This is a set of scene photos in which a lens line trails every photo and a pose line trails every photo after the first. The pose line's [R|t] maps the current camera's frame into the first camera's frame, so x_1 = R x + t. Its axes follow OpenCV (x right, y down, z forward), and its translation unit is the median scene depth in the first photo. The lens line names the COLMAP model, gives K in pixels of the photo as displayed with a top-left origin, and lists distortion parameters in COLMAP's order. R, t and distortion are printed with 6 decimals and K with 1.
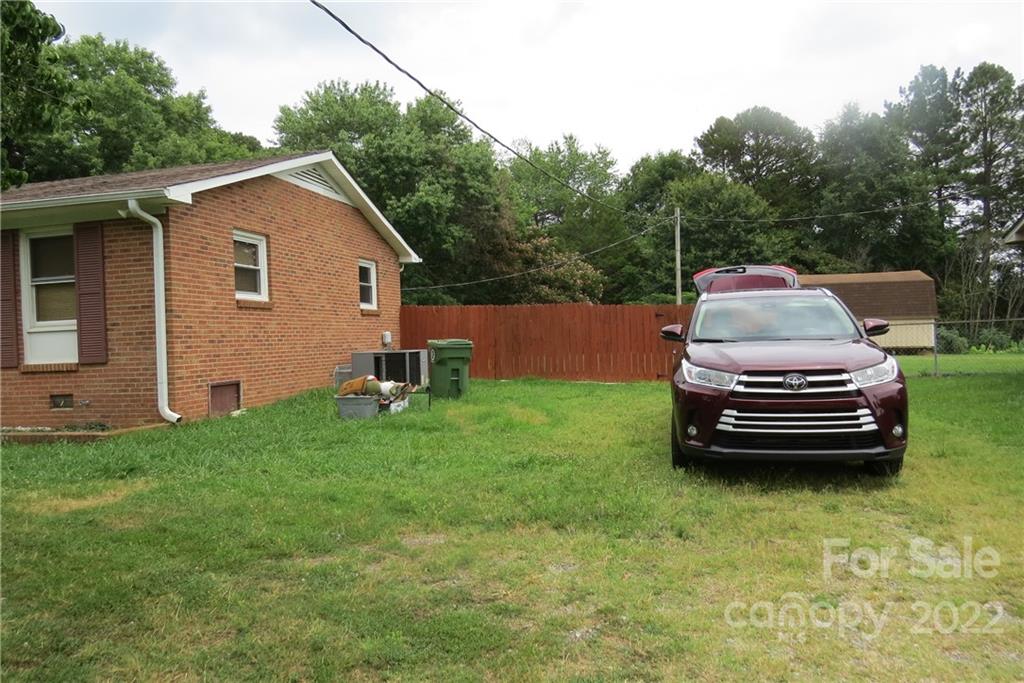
lens RADIAL K [[732.6, 0, 515.1], [0, 732.6, 341.3], [0, 0, 1]] dist [-0.026634, 0.012638]
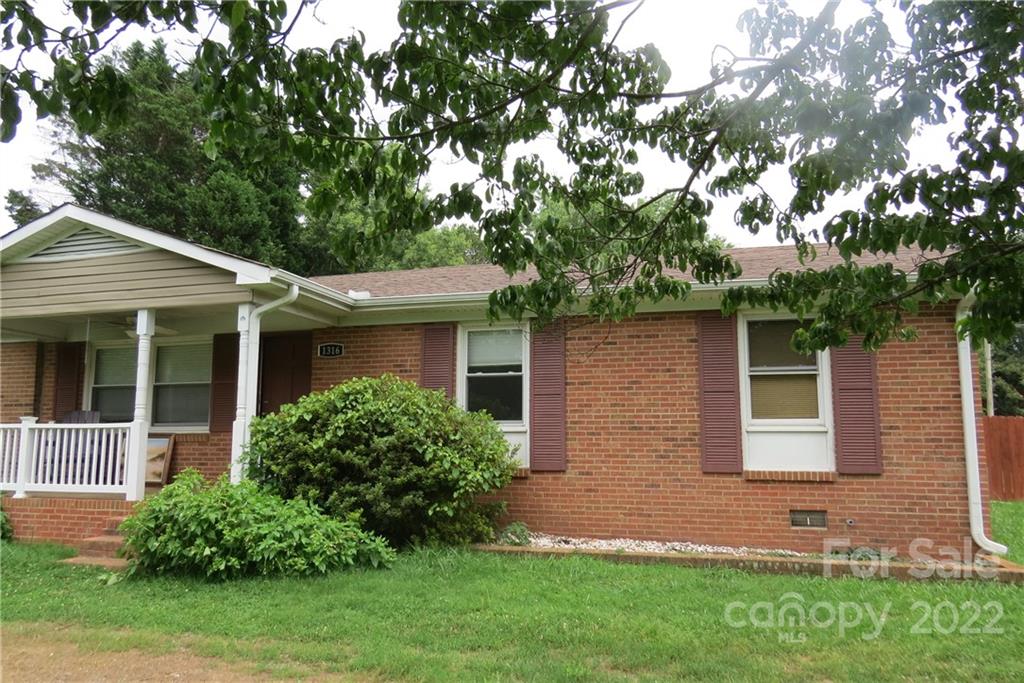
lens RADIAL K [[732.6, 0, 511.2], [0, 732.6, 342.7], [0, 0, 1]] dist [-0.026634, 0.012638]
pose [[0.998006, 0.038585, -0.049953, -0.932332], [-0.044437, 0.991548, -0.121895, 0.001099], [0.044827, 0.123872, 0.991285, 0.146632]]
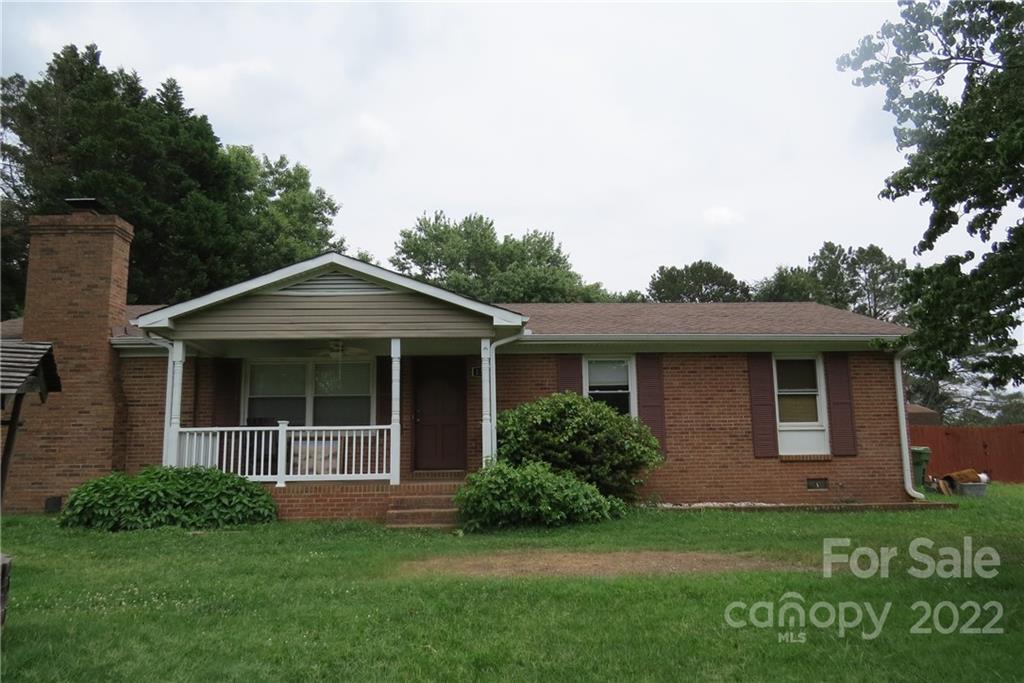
lens RADIAL K [[732.6, 0, 510.6], [0, 732.6, 338.5], [0, 0, 1]] dist [-0.026634, 0.012638]
pose [[0.960619, 0.074785, 0.267616, -1.550102], [-0.030876, 0.985866, -0.164667, 0.058154], [-0.276149, 0.149919, 0.949350, -0.148792]]
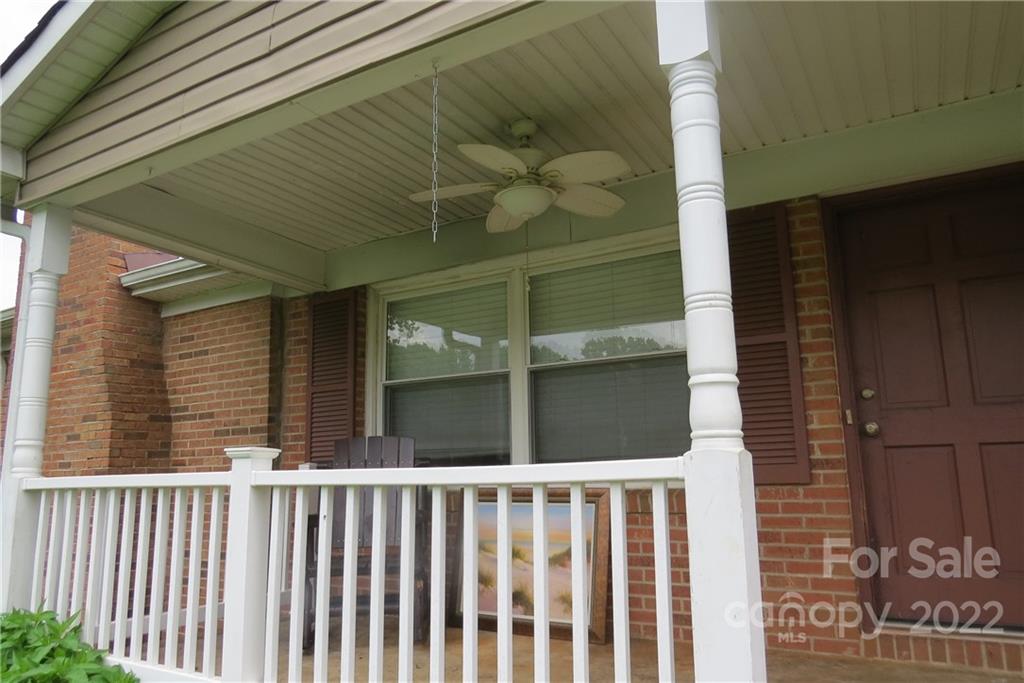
lens RADIAL K [[732.6, 0, 509.9], [0, 732.6, 342.5], [0, 0, 1]] dist [-0.026634, 0.012638]
pose [[0.951235, -0.025824, -0.307385, -1.401077], [-0.026686, 0.985864, -0.165406, 0.012886], [0.307312, 0.165543, 0.937099, 0.800388]]
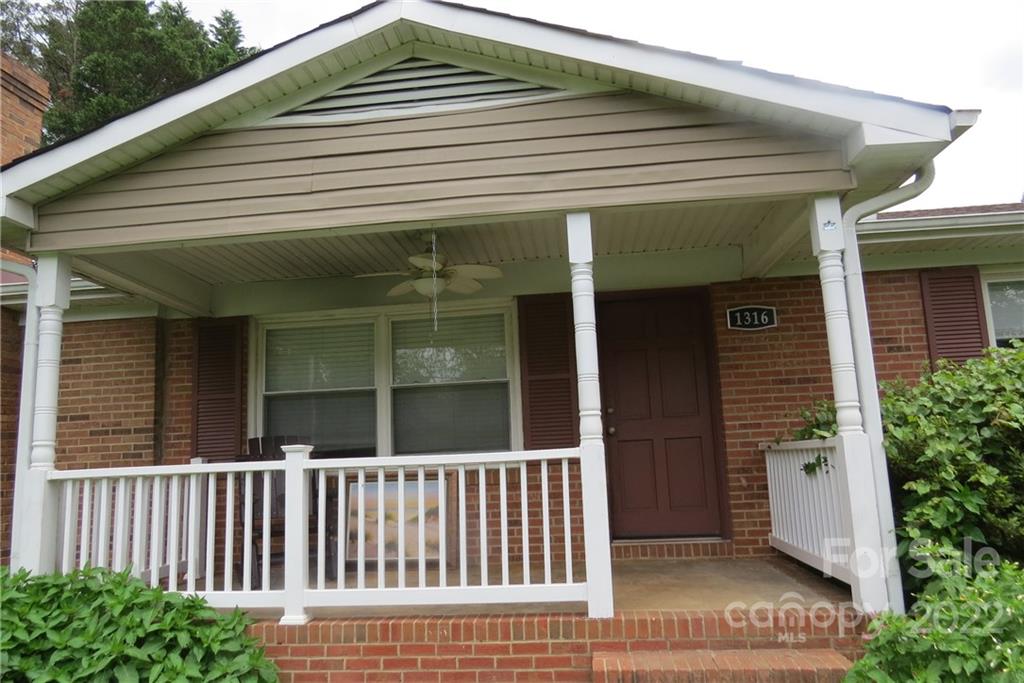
lens RADIAL K [[732.6, 0, 509.2], [0, 732.6, 345.6], [0, 0, 1]] dist [-0.026634, 0.012638]
pose [[0.992936, 0.025541, 0.115867, -1.503214], [-0.006600, 0.986933, -0.160999, 0.019489], [-0.118465, 0.159097, 0.980130, 0.586483]]
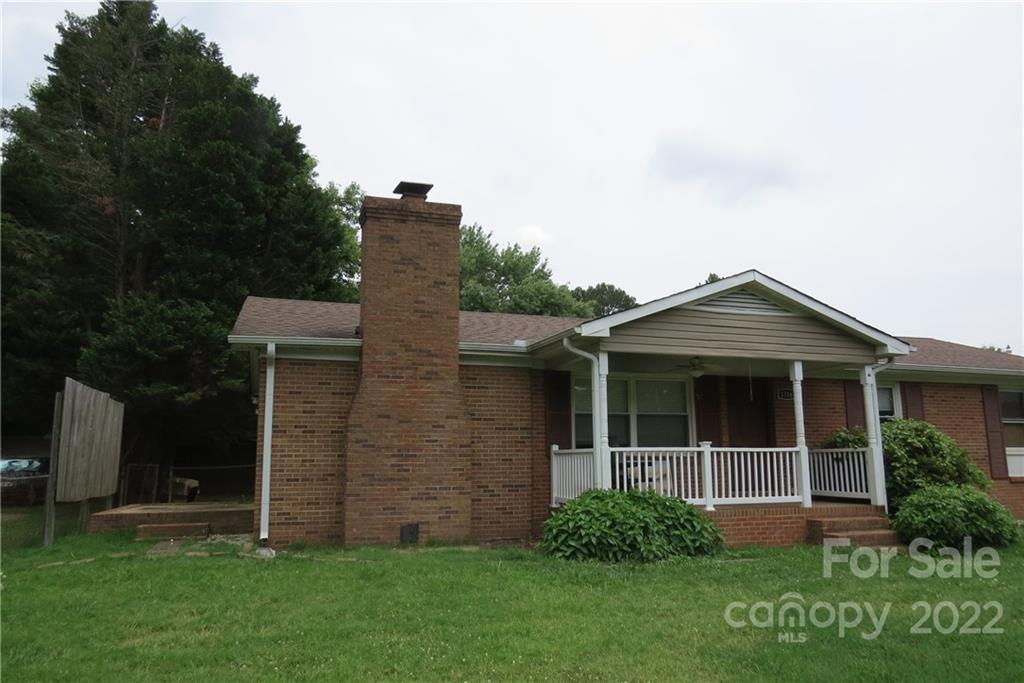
lens RADIAL K [[732.6, 0, 513.5], [0, 732.6, 334.8], [0, 0, 1]] dist [-0.026634, 0.012638]
pose [[0.852783, 0.132081, 0.505287, -2.380797], [-0.037275, 0.980418, -0.193369, 0.073612], [-0.520933, 0.146068, 0.841007, 0.248196]]
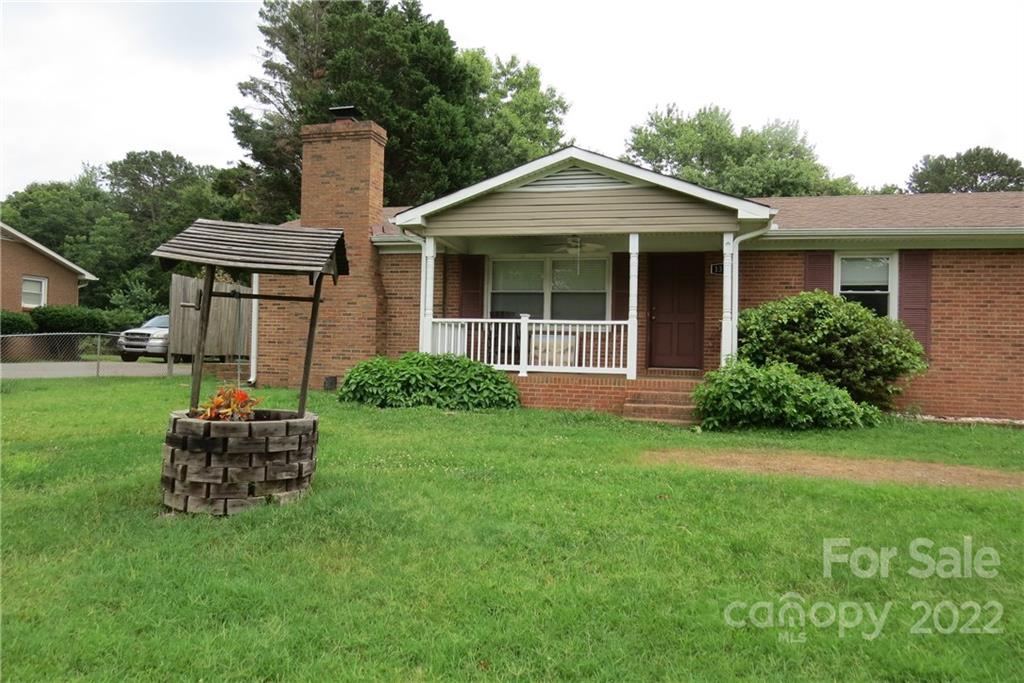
lens RADIAL K [[732.6, 0, 509.8], [0, 732.6, 342.1], [0, 0, 1]] dist [-0.026634, 0.012638]
pose [[0.997110, 0.072539, -0.022572, -1.569994], [-0.072838, 0.997263, -0.012711, 0.070135], [0.021588, 0.014318, 0.999664, -0.141955]]
